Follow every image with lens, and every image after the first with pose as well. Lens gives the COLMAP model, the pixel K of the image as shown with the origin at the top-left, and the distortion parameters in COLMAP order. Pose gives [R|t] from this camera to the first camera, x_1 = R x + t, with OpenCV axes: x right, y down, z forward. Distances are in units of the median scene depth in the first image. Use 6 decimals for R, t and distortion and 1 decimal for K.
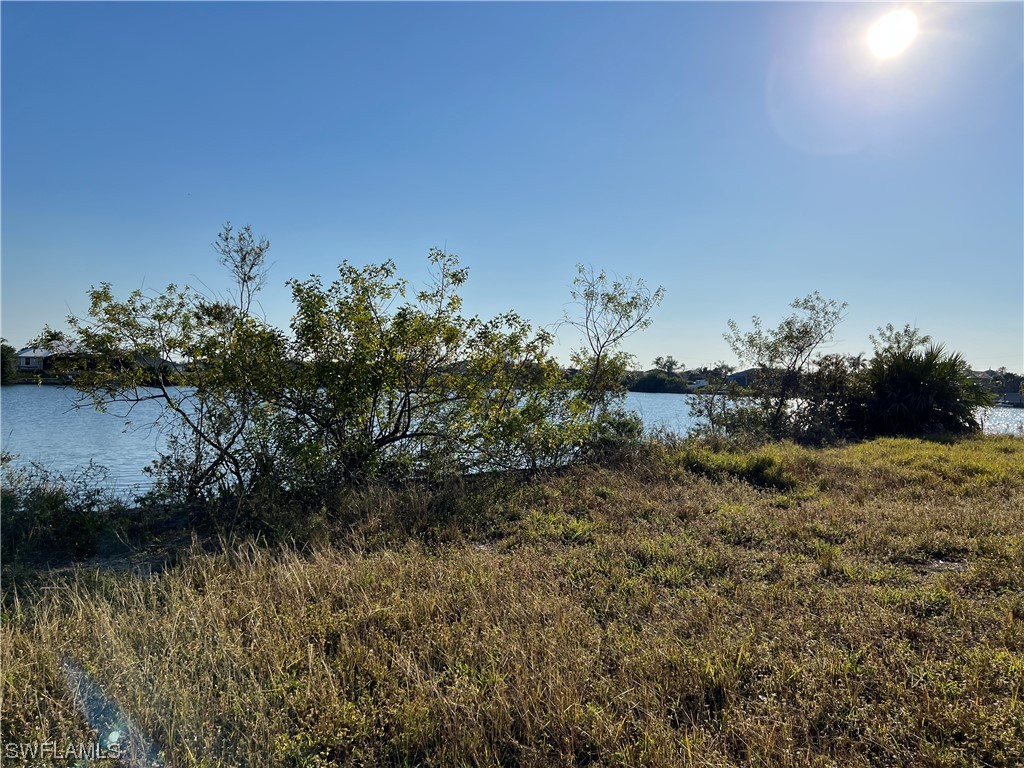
lens RADIAL K [[786.7, 0, 512.0], [0, 786.7, 384.0], [0, 0, 1]] dist [-0.009943, -0.000691]
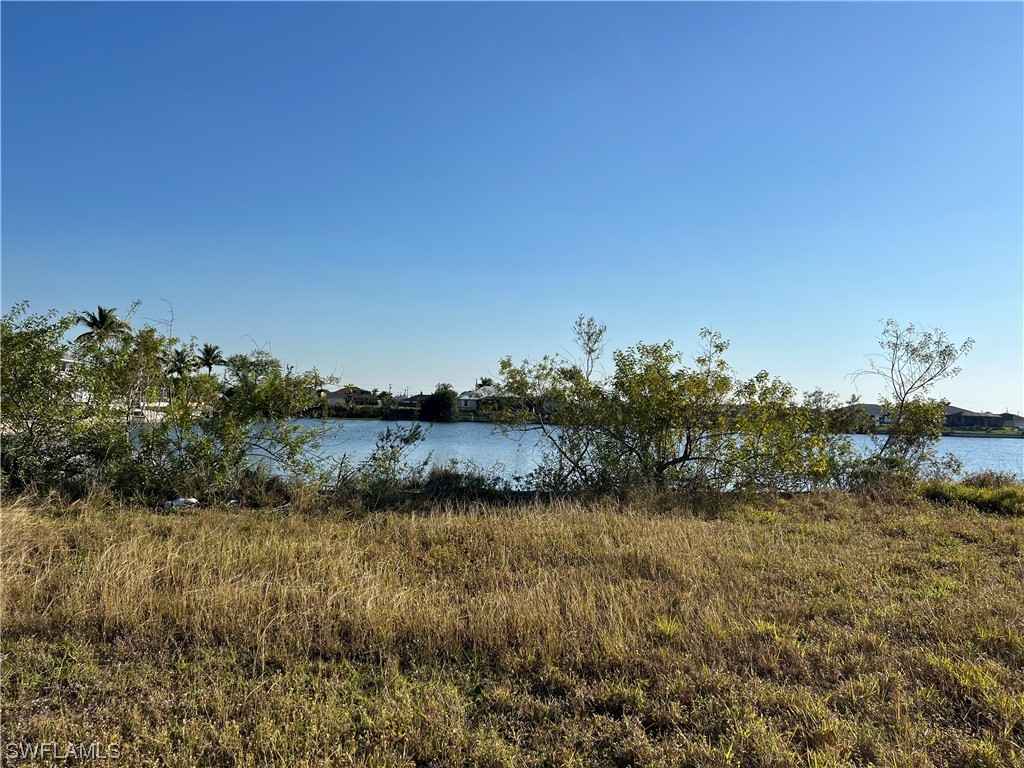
lens RADIAL K [[786.7, 0, 512.0], [0, 786.7, 384.0], [0, 0, 1]] dist [-0.009943, -0.000691]
pose [[0.880013, -0.010796, -0.474826, 0.248973], [-0.014578, 0.998657, -0.049724, 0.007508], [0.474725, 0.050680, 0.878674, -0.404432]]
